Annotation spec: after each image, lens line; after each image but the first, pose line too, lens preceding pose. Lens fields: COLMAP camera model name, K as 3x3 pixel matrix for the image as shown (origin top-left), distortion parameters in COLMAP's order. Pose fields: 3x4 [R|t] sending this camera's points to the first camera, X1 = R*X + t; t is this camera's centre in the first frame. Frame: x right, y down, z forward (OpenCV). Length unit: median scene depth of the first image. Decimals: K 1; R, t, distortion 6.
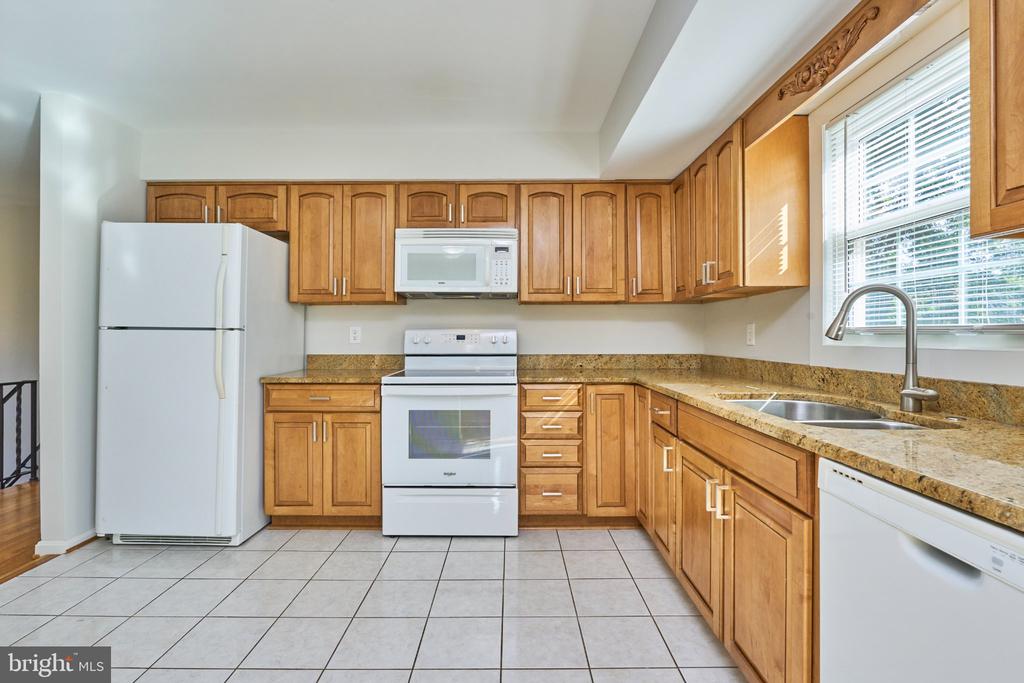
lens RADIAL K [[479.8, 0, 512.0], [0, 479.8, 341.5], [0, 0, 1]] dist [-0.012346, -0.000074]
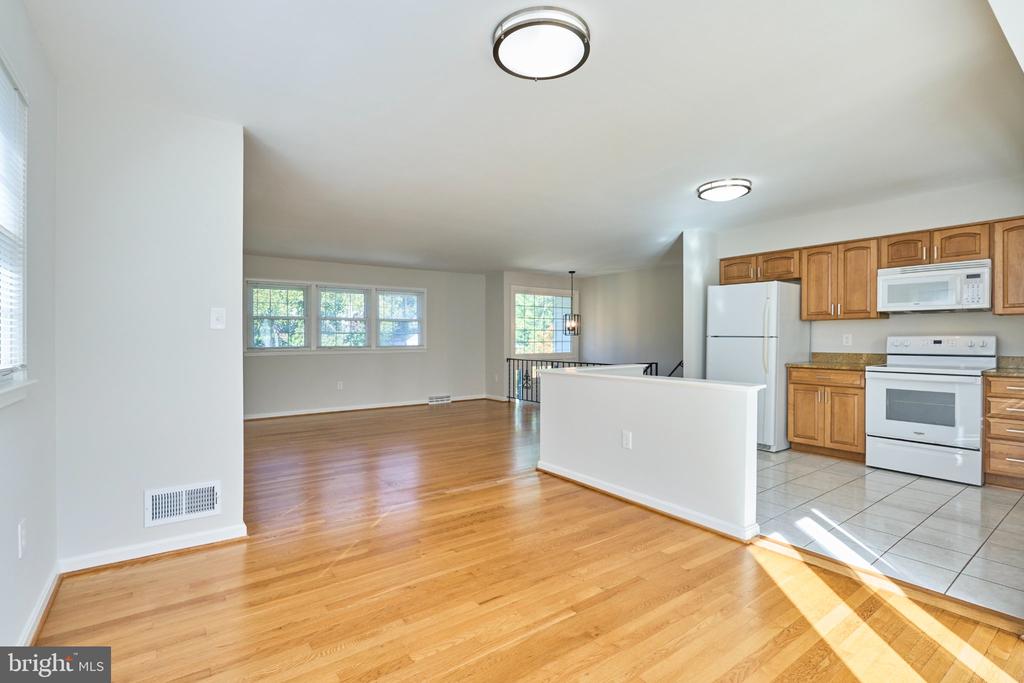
lens RADIAL K [[475.5, 0, 504.5], [0, 475.5, 335.5], [0, 0, 1]] dist [-0.019190, 0.000534]
pose [[0.580037, -0.004821, -0.814576, 0.298524], [-0.010042, 0.999864, -0.013068, 0.003001], [0.814528, 0.015759, 0.579910, -0.868487]]
